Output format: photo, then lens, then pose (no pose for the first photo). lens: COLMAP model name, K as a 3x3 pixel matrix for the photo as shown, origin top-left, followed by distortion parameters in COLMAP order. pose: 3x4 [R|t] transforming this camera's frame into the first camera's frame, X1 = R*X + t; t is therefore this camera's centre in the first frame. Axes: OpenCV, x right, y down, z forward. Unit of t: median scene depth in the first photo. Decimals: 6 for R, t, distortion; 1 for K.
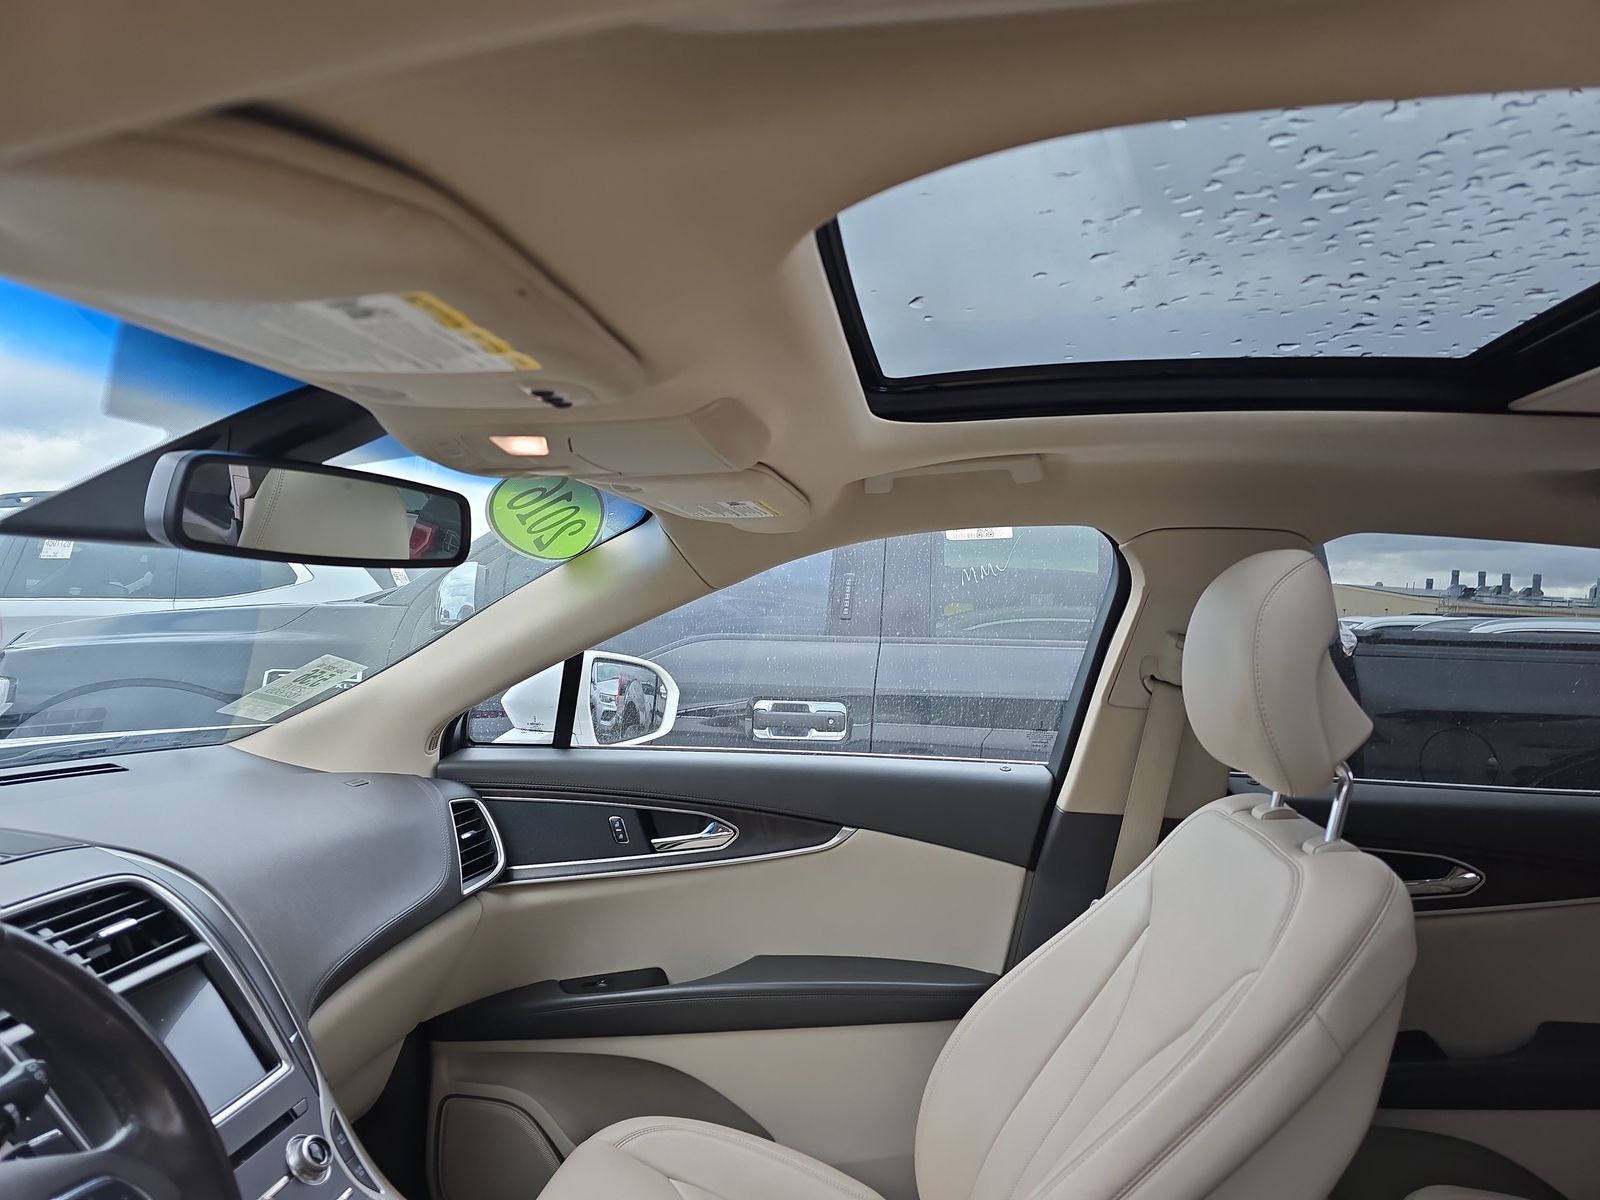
lens RADIAL K [[1077.8, 0, 794.8], [0, 1077.8, 617.6], [0, 0, 1]] dist [0.069488, -0.068547]
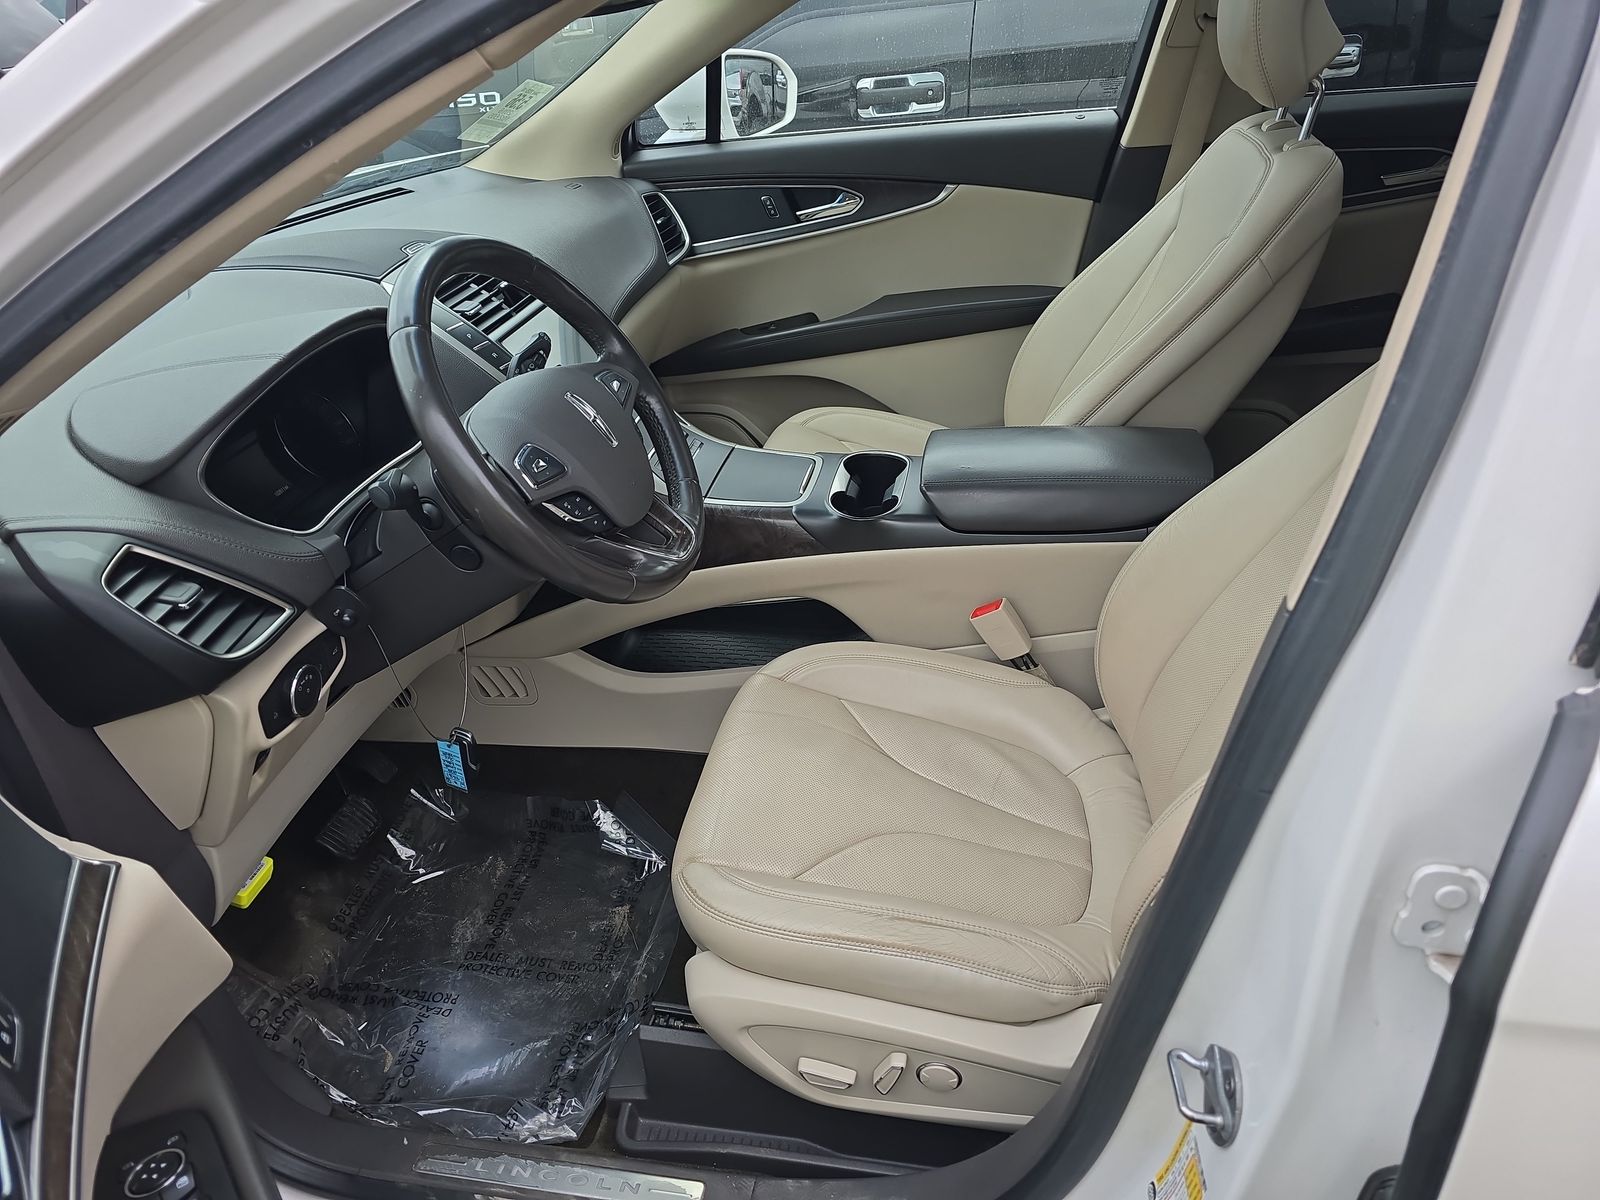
lens RADIAL K [[1077.8, 0, 794.8], [0, 1077.8, 617.6], [0, 0, 1]] dist [0.069488, -0.068547]
pose [[0.991602, -0.065304, -0.111628, -0.021718], [0.113159, 0.856011, 0.504422, -0.033226], [0.062614, -0.512817, 0.856211, -0.348446]]
